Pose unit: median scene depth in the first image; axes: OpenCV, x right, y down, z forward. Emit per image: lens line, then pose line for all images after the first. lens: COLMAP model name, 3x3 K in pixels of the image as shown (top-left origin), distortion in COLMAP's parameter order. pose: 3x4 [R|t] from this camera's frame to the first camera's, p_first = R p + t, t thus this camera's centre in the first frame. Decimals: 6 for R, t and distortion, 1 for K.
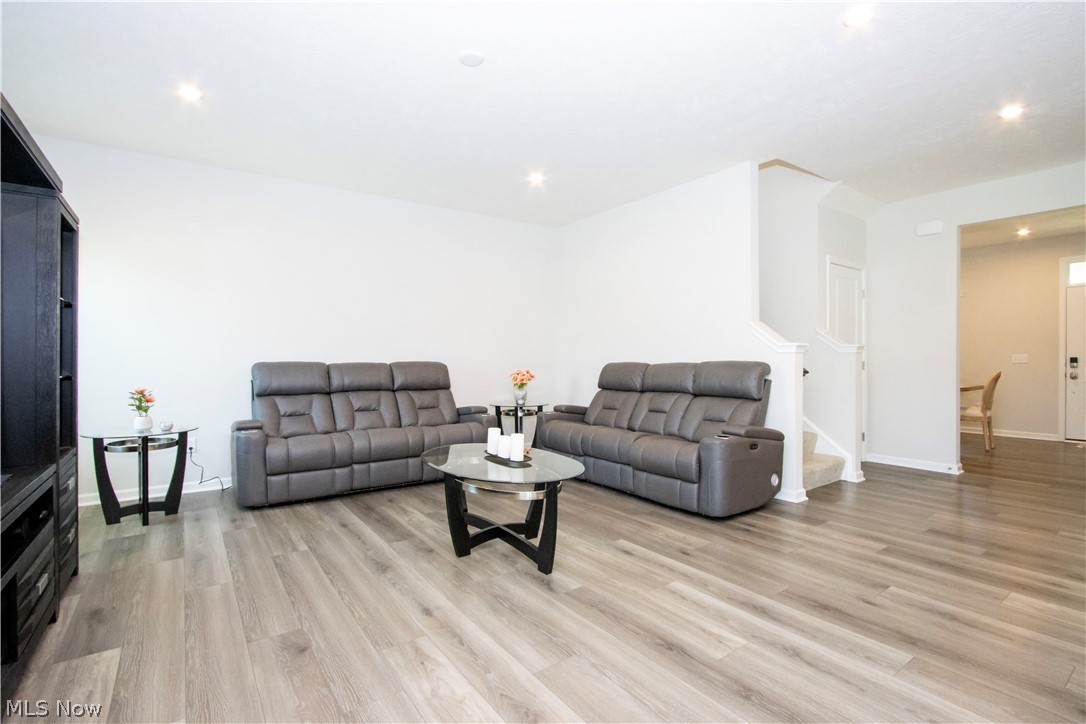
lens RADIAL K [[498.6, 0, 538.1], [0, 498.6, 356.3], [0, 0, 1]] dist [-0.008176, 0.000887]
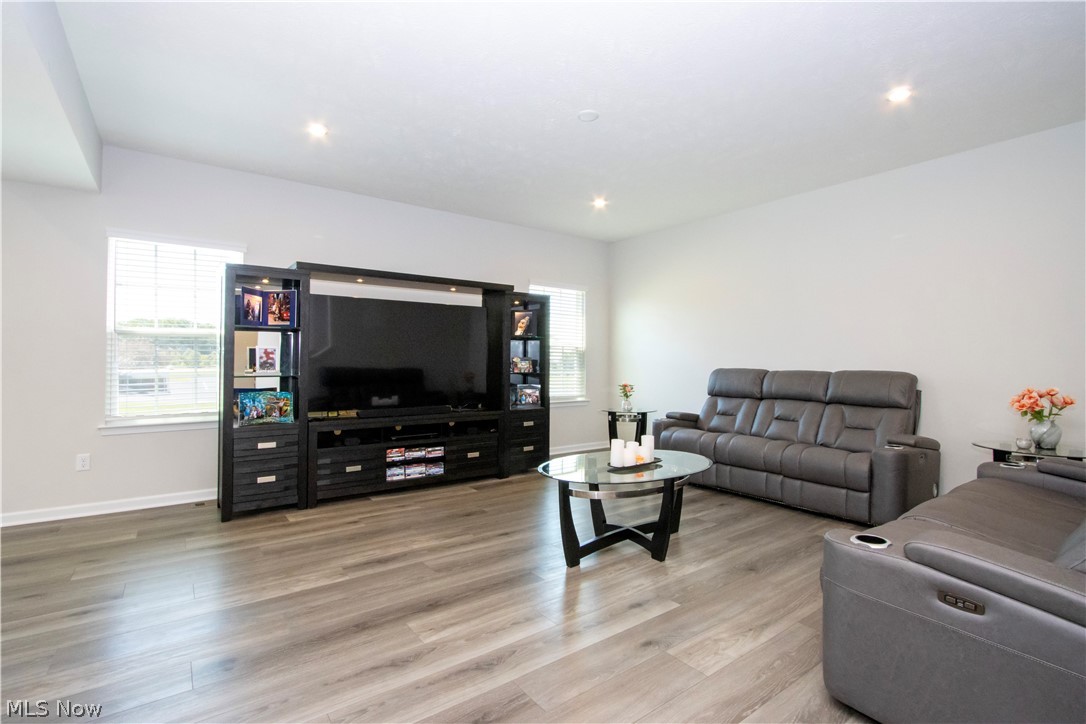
lens RADIAL K [[508.9, 0, 534.9], [0, 508.9, 354.1], [0, 0, 1]] dist [-0.011654, 0.000180]
pose [[0.010261, -0.020538, -0.999736, 0.964369], [-0.002402, 0.999786, -0.020564, 0.007180], [0.999944, 0.002613, 0.010210, 0.798348]]
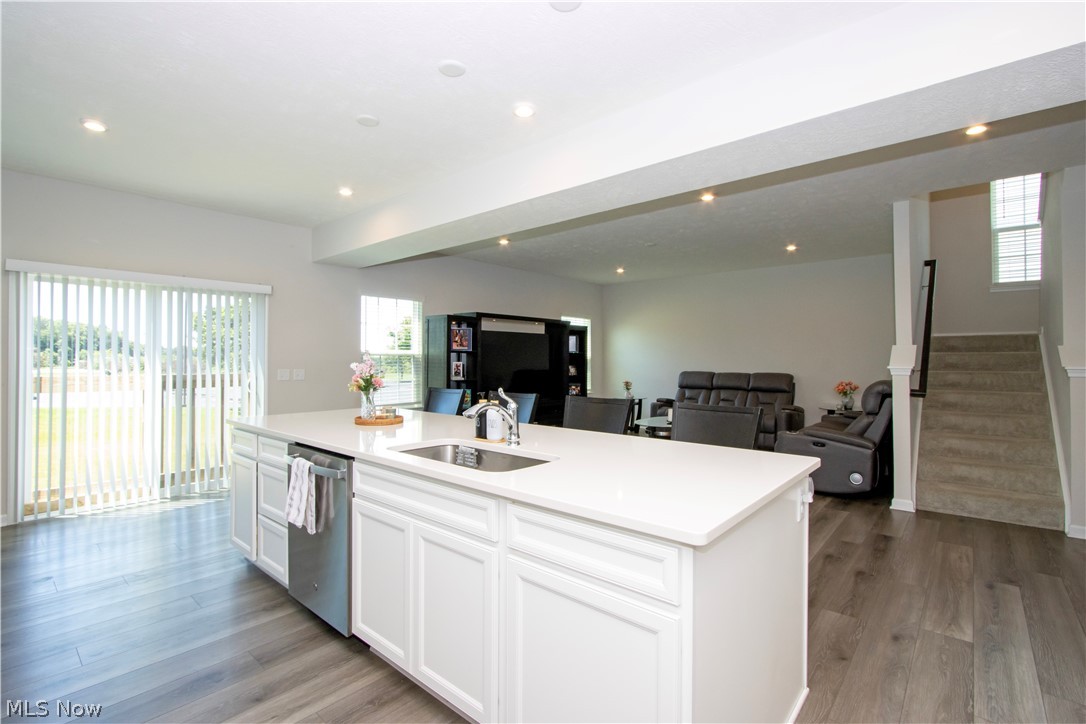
lens RADIAL K [[498.6, 0, 538.1], [0, 498.6, 356.3], [0, 0, 1]] dist [-0.008176, 0.000887]
pose [[0.225023, -0.012592, -0.974272, 1.823545], [0.002710, 0.999921, -0.012298, -0.035733], [0.974350, 0.000127, 0.225039, -0.019962]]
